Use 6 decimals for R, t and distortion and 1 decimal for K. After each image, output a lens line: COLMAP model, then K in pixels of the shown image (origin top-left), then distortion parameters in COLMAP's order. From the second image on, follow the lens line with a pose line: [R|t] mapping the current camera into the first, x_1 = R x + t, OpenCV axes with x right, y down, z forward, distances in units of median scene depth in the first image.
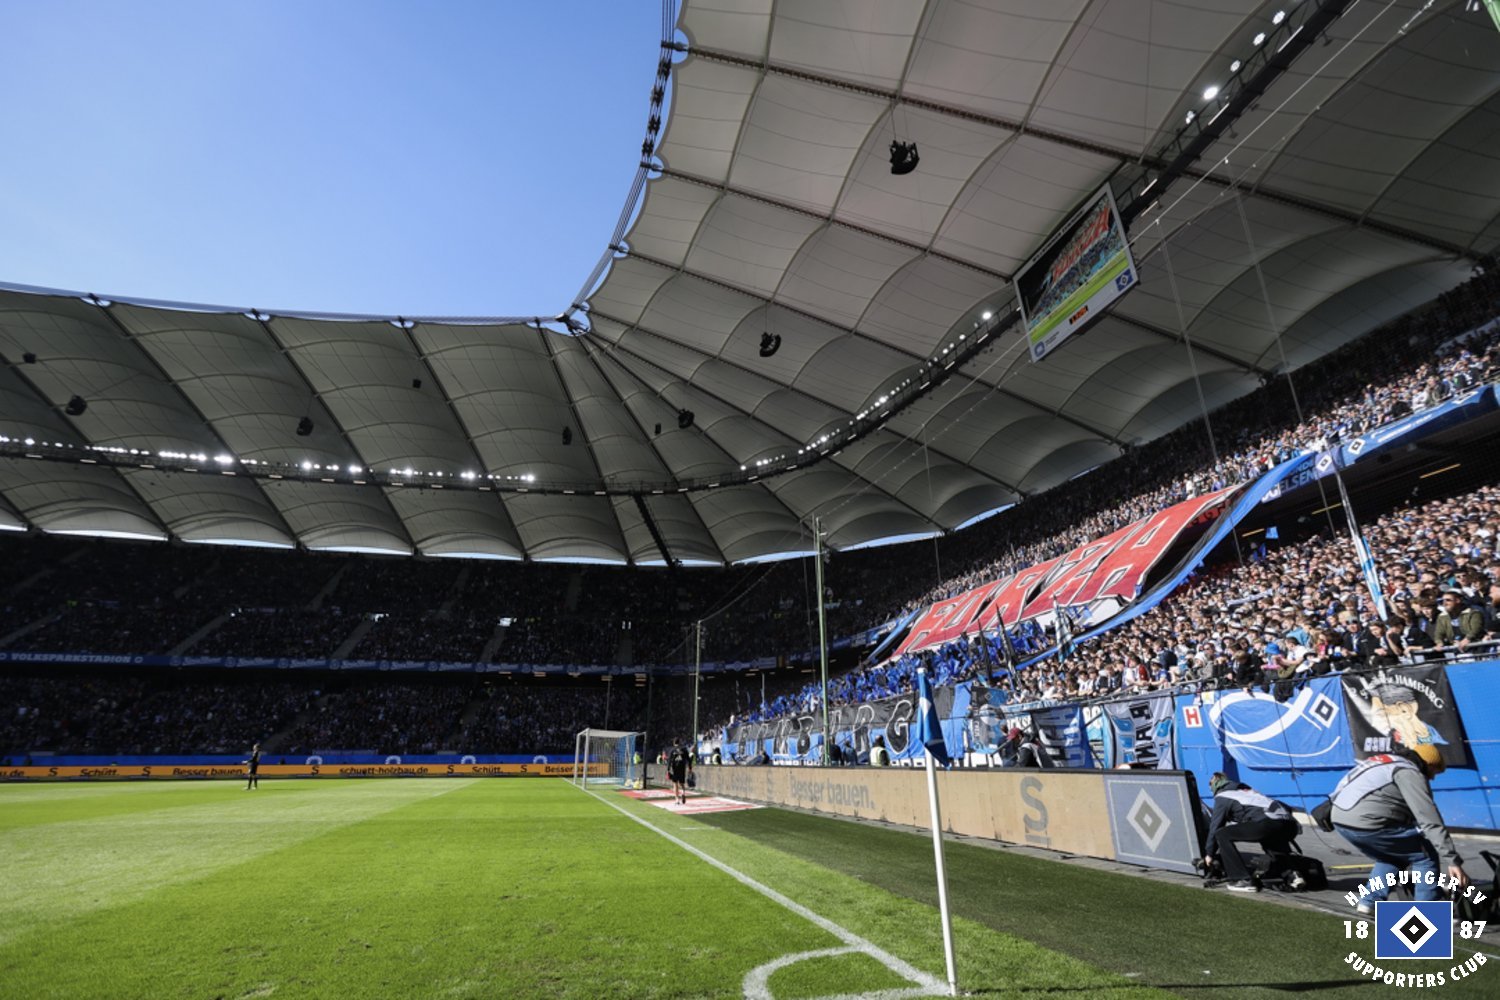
lens RADIAL K [[733.5, 0, 749.4], [0, 733.5, 505.8], [0, 0, 1]] dist [-0.007078, 0.003436]
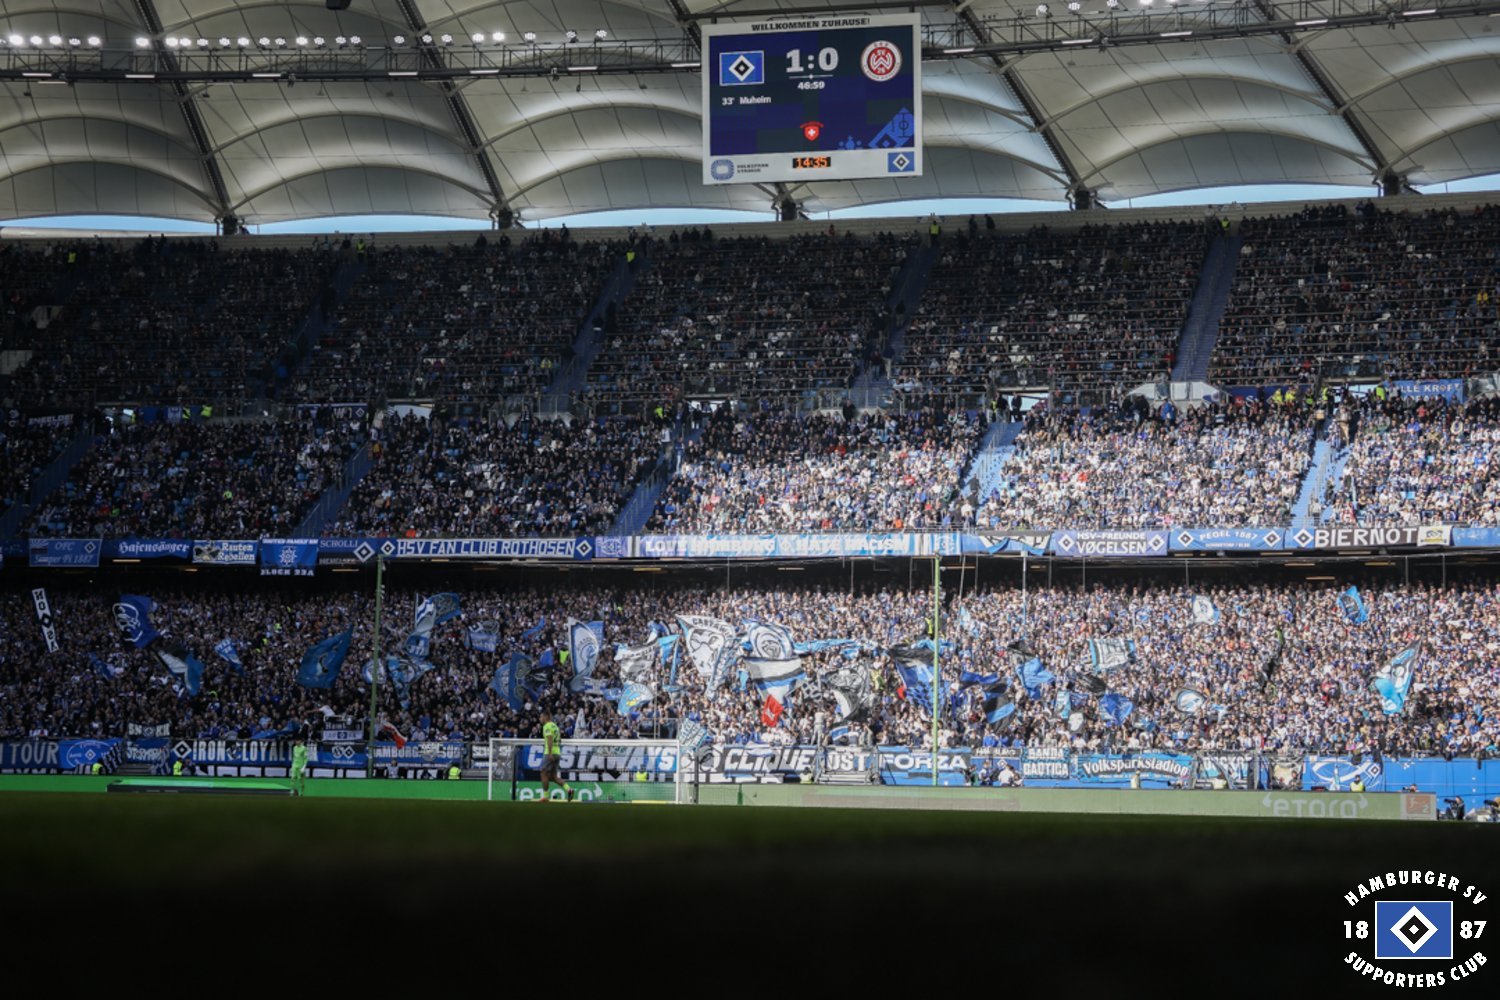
lens RADIAL K [[2948.3, 0, 740.6], [0, 2948.3, 495.5], [0, 0, 1]] dist [-0.042567, 0.000000]
pose [[0.516990, 0.101987, 0.849894, -1.389288], [-0.298403, 0.952066, 0.067270, -0.097887], [-0.802295, -0.288389, 0.522642, -0.341555]]
